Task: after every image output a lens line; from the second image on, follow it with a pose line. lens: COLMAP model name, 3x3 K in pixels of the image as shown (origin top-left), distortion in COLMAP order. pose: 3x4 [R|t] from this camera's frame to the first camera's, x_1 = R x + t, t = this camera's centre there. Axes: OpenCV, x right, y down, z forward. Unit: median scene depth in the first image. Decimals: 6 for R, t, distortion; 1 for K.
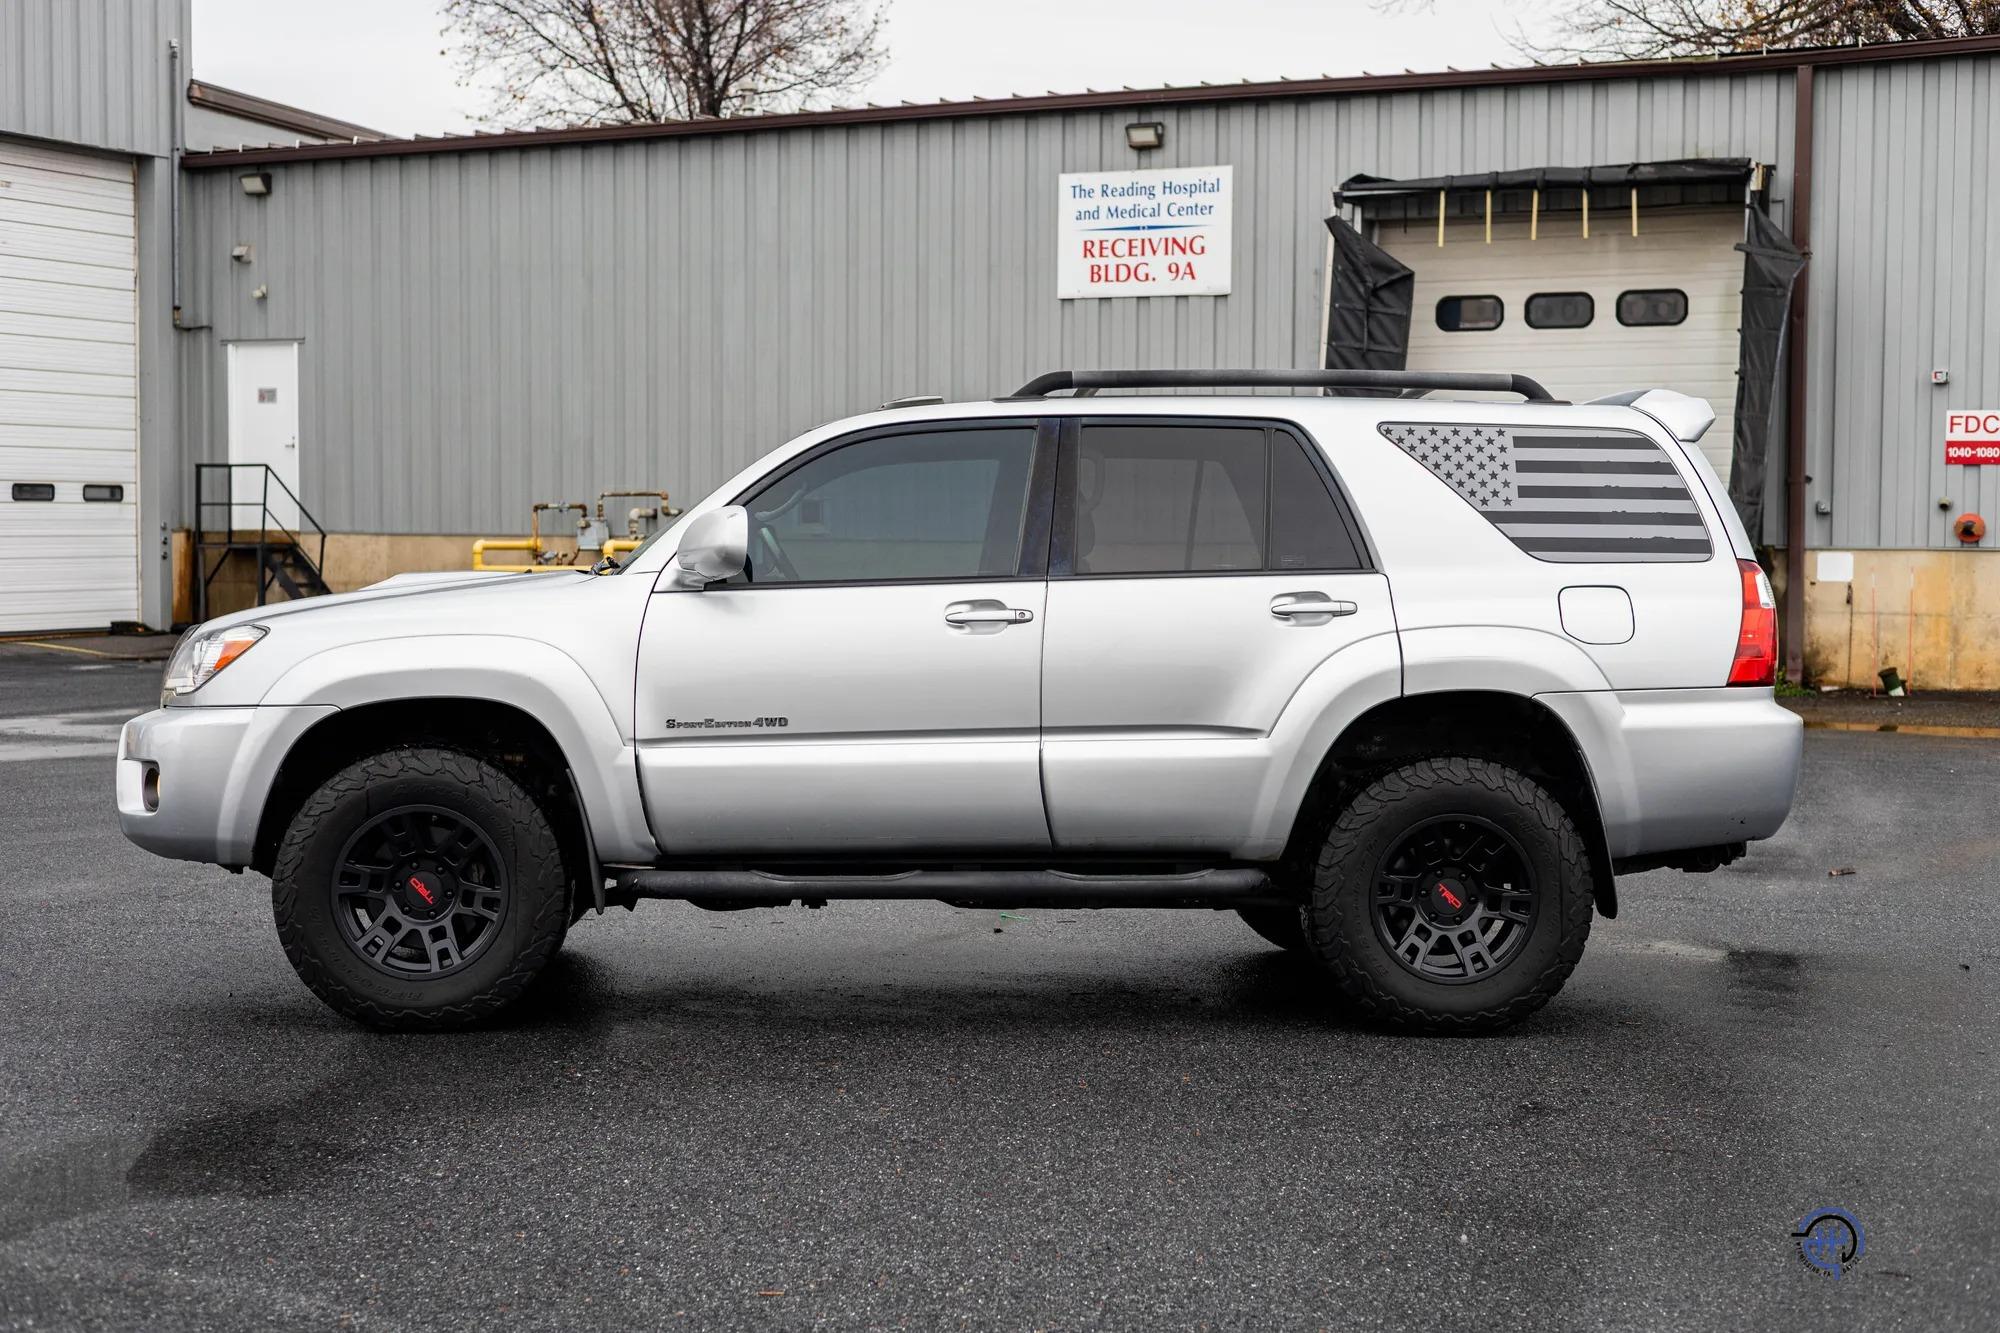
lens RADIAL K [[2792.1, 0, 1001.8], [0, 2792.1, 666.9], [0, 0, 1]] dist [0.019410, 0.000000]
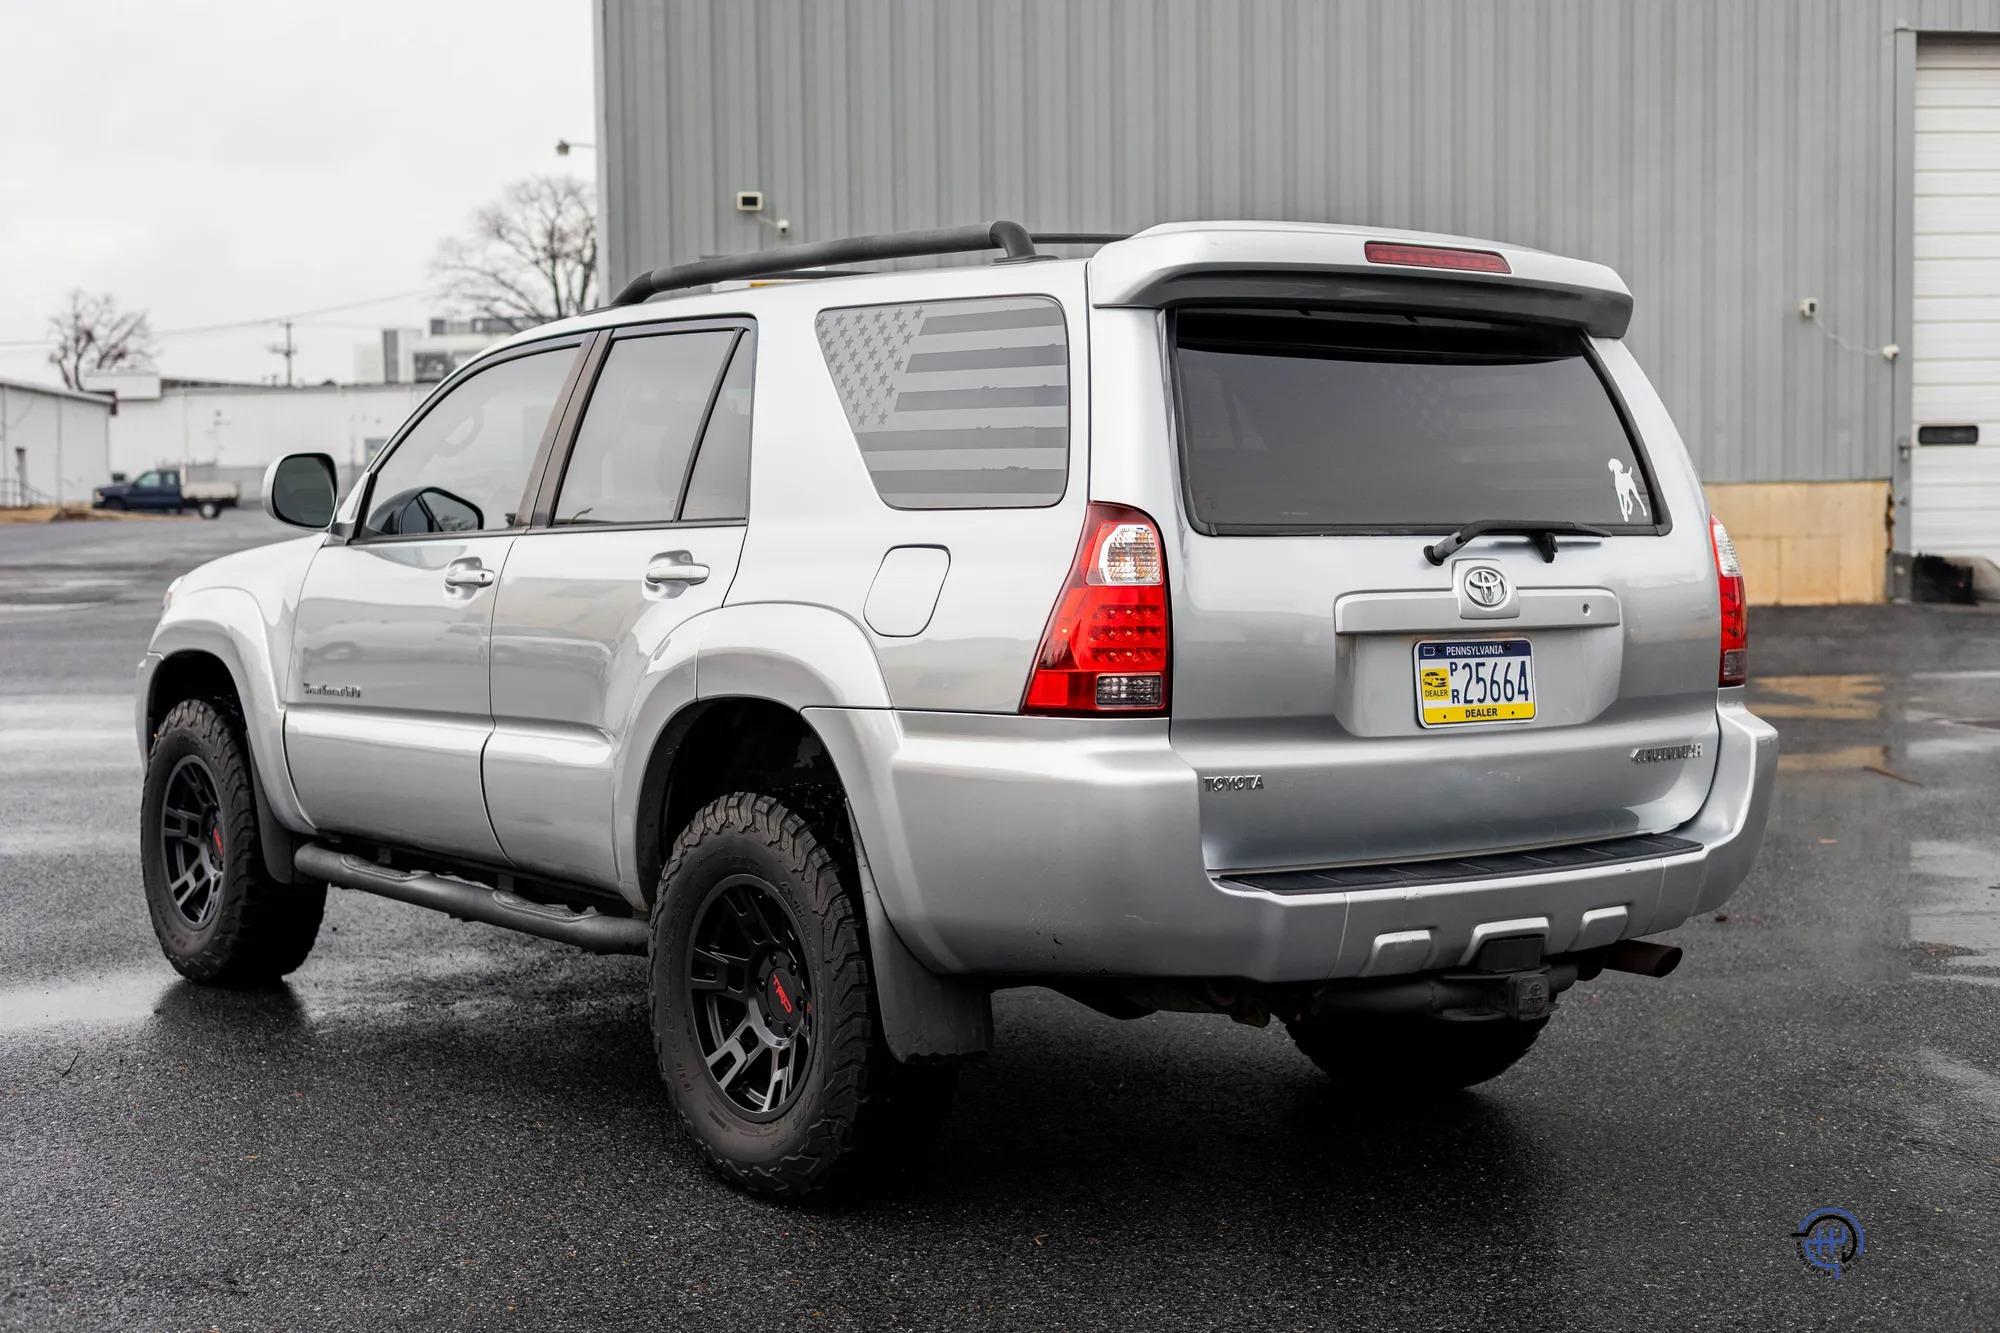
lens RADIAL K [[2792.1, 0, 997.4], [0, 2792.1, 675.7], [0, 0, 1]] dist [0.019410, 0.000000]
pose [[0.544288, 0.045344, -0.837672, 0.755457], [-0.026863, 0.998968, 0.036621, -0.022919], [0.838468, 0.002570, 0.544944, 0.661871]]
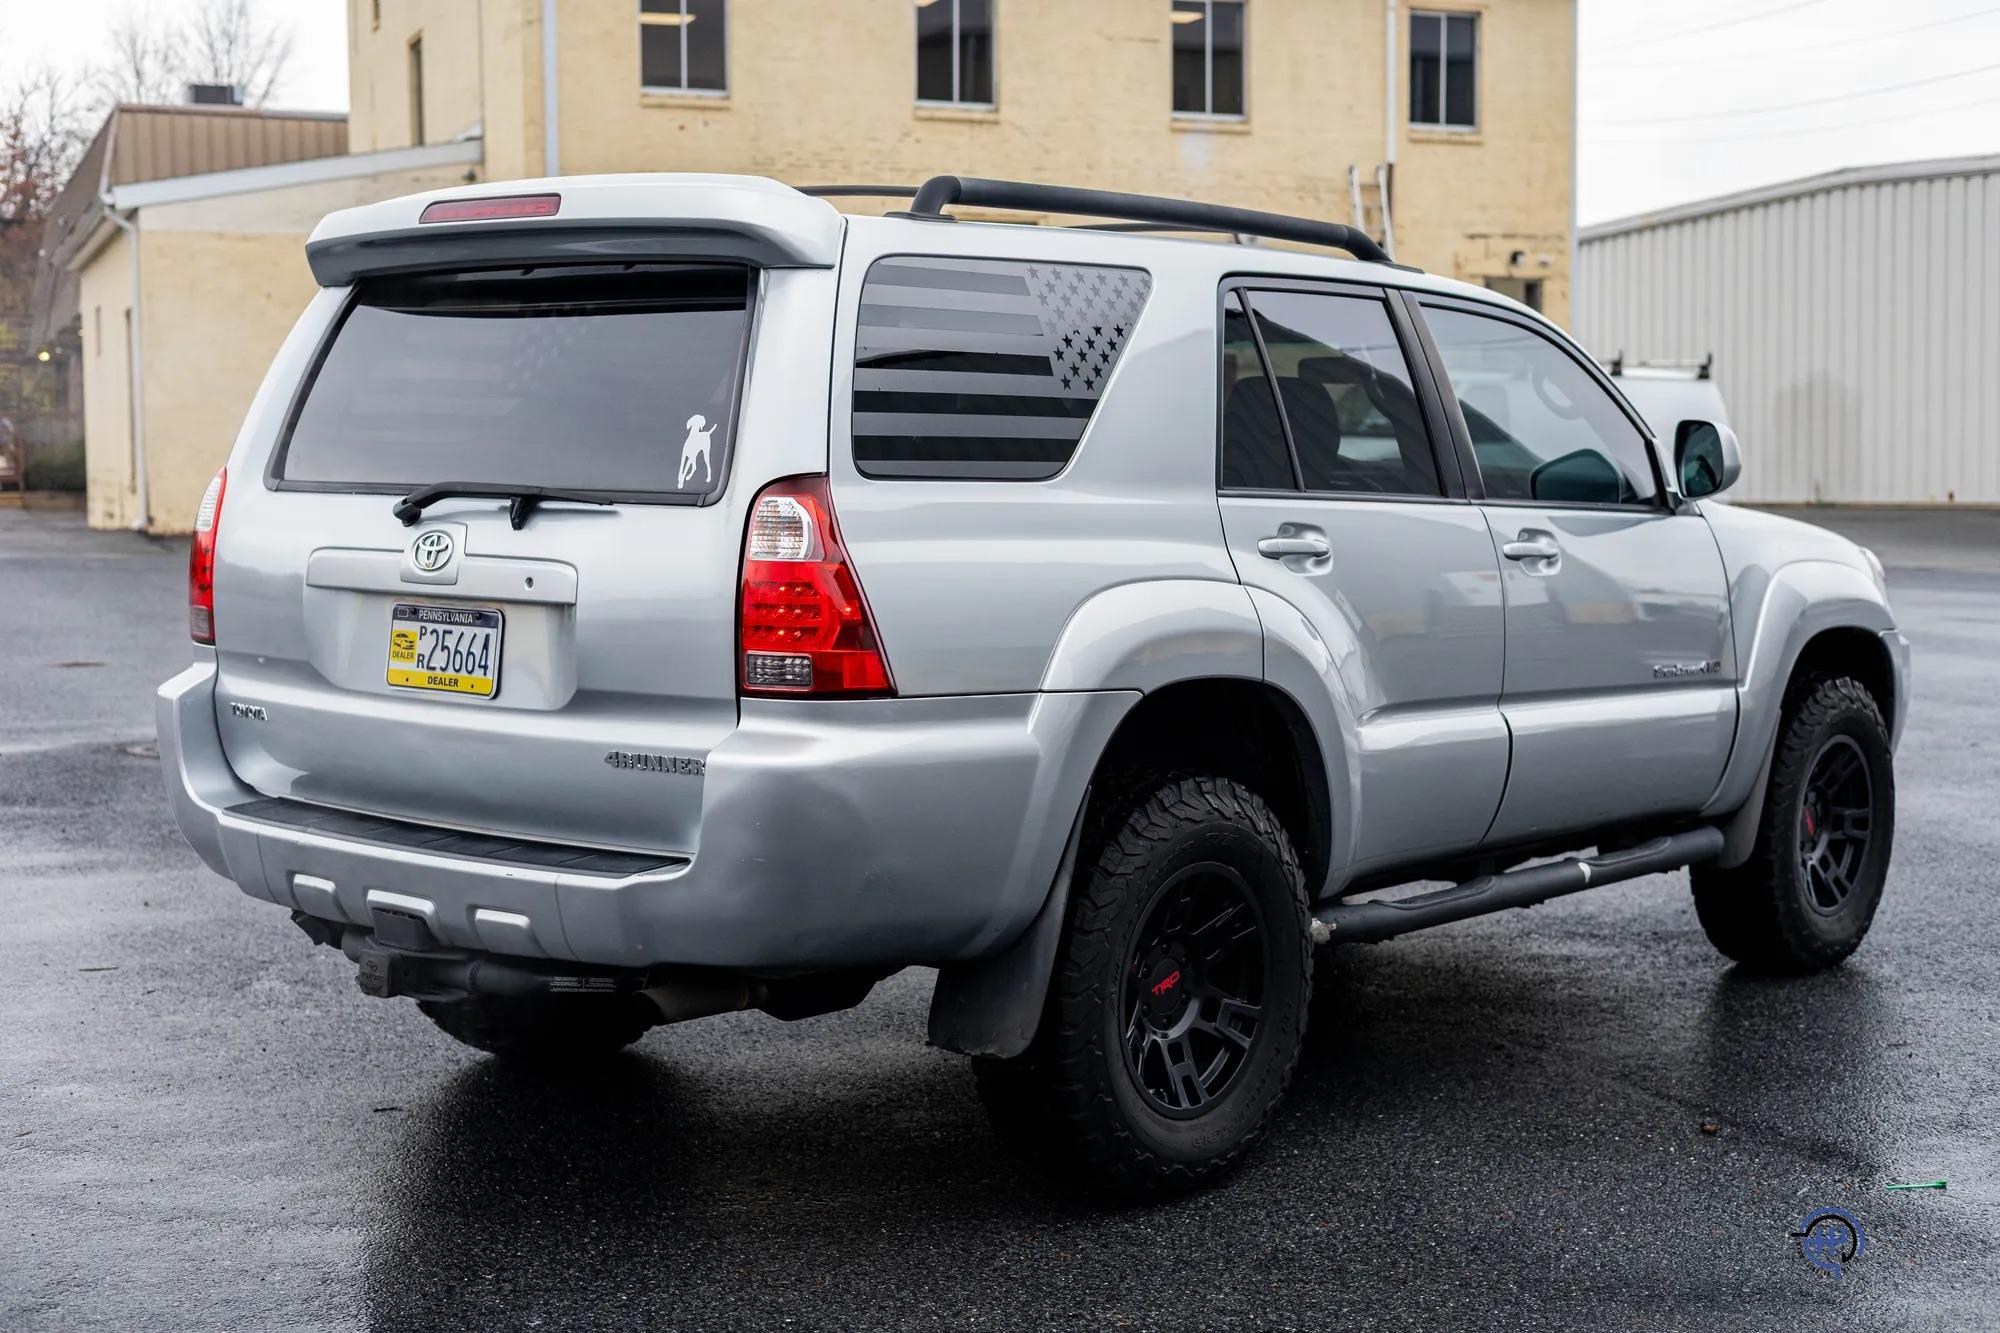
lens RADIAL K [[2792.1, 0, 1032.3], [0, 2792.1, 675.8], [0, 0, 1]] dist [0.019410, 0.000000]
pose [[-0.694487, 0.045255, -0.718081, 0.632152], [-0.038208, 0.994292, 0.099615, -0.062276], [0.718490, 0.096617, -0.688794, 1.633751]]
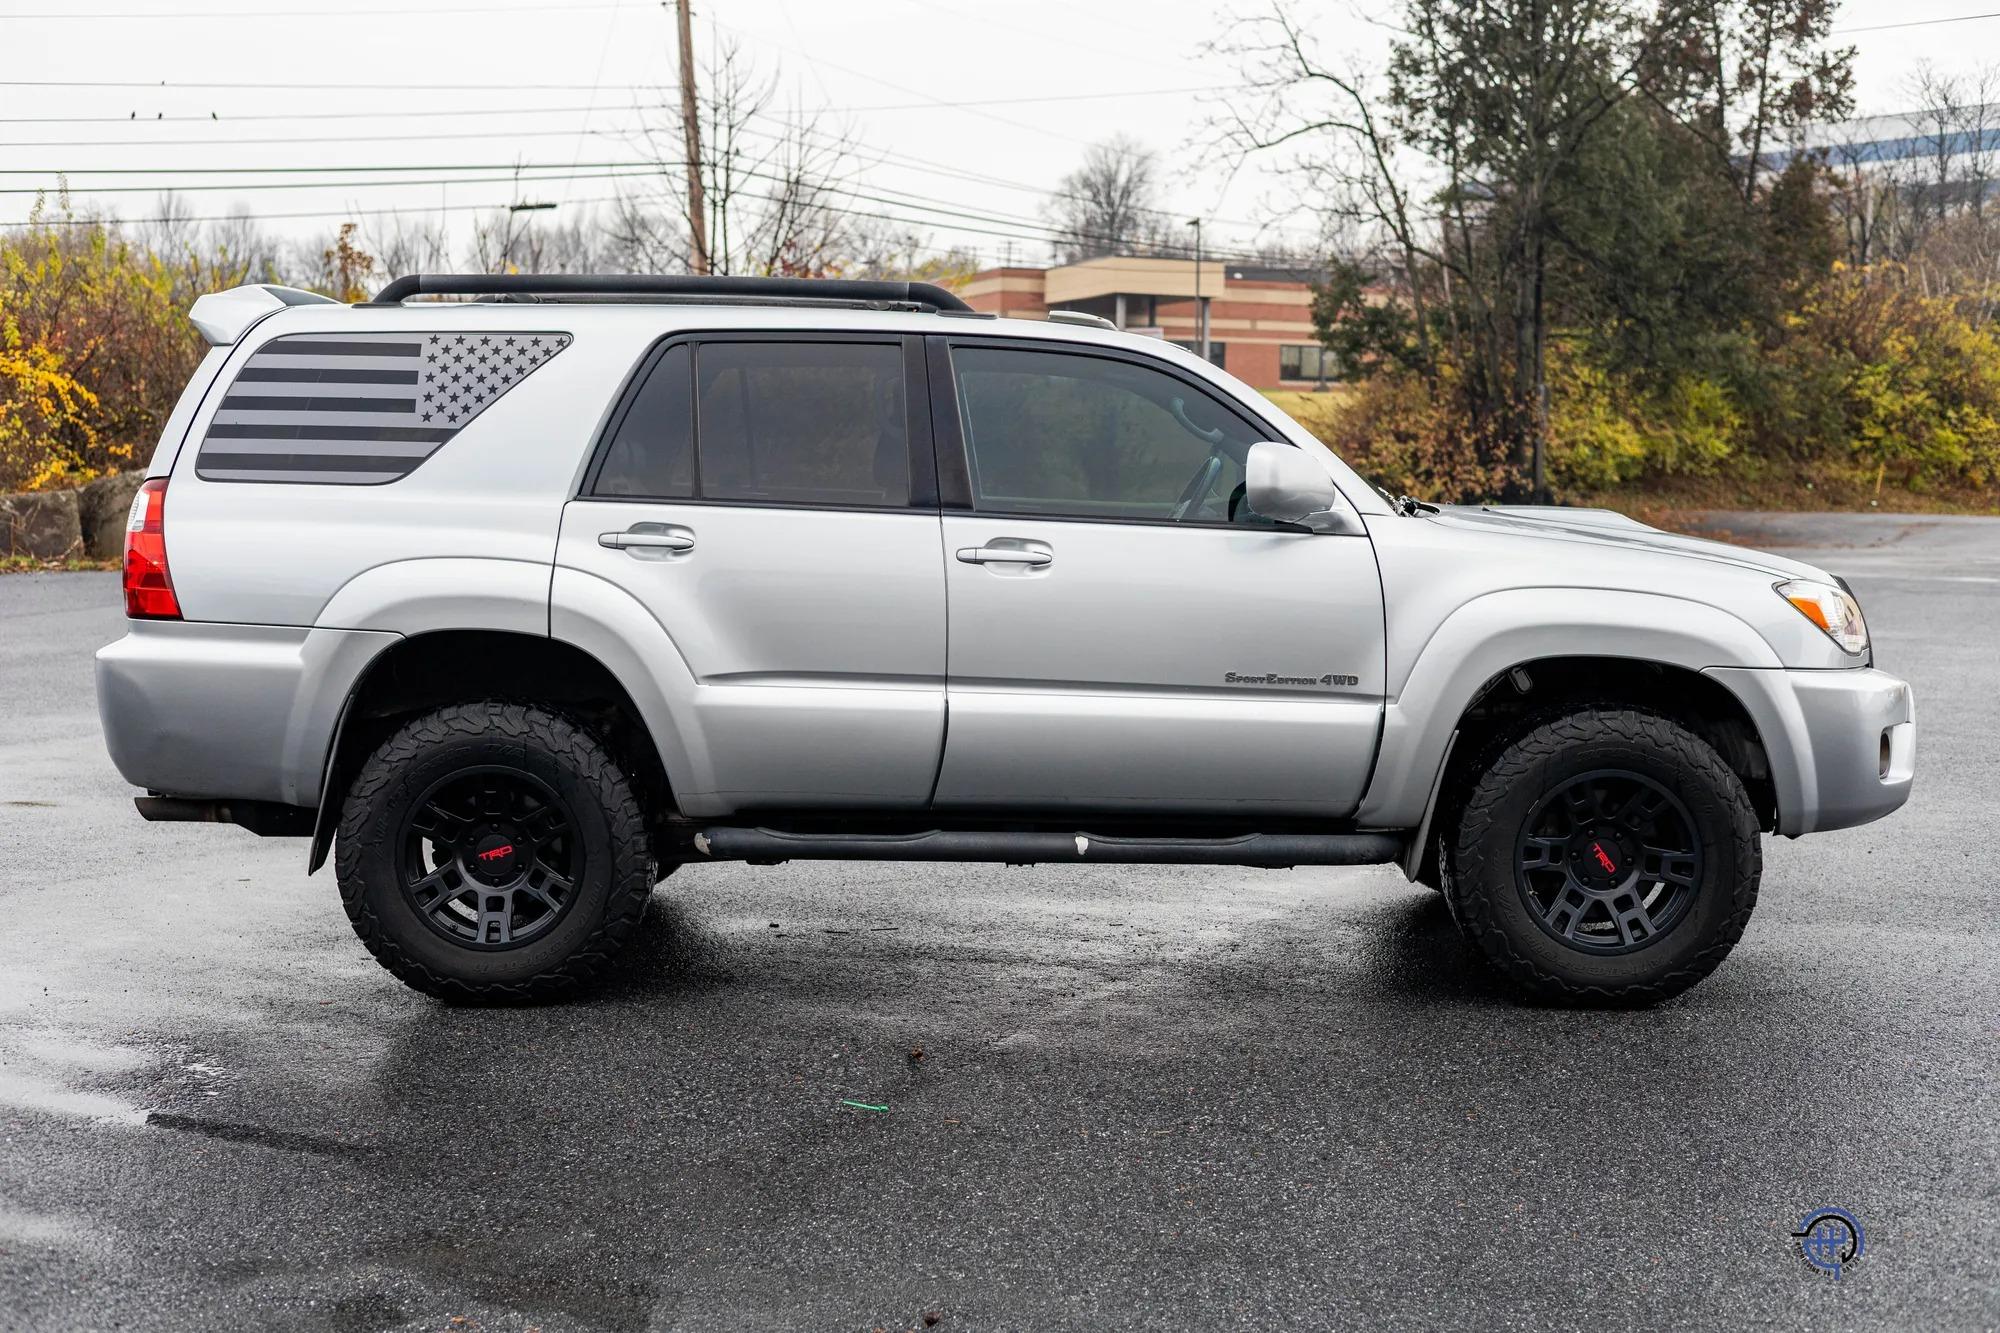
lens RADIAL K [[2792.1, 0, 1014.9], [0, 2792.1, 666.6], [0, 0, 1]] dist [0.019410, 0.000000]
pose [[-0.997176, -0.026028, 0.070451, -0.091471], [-0.018046, 0.993583, 0.111660, -0.090046], [-0.072905, 0.110073, -0.991246, 2.089875]]
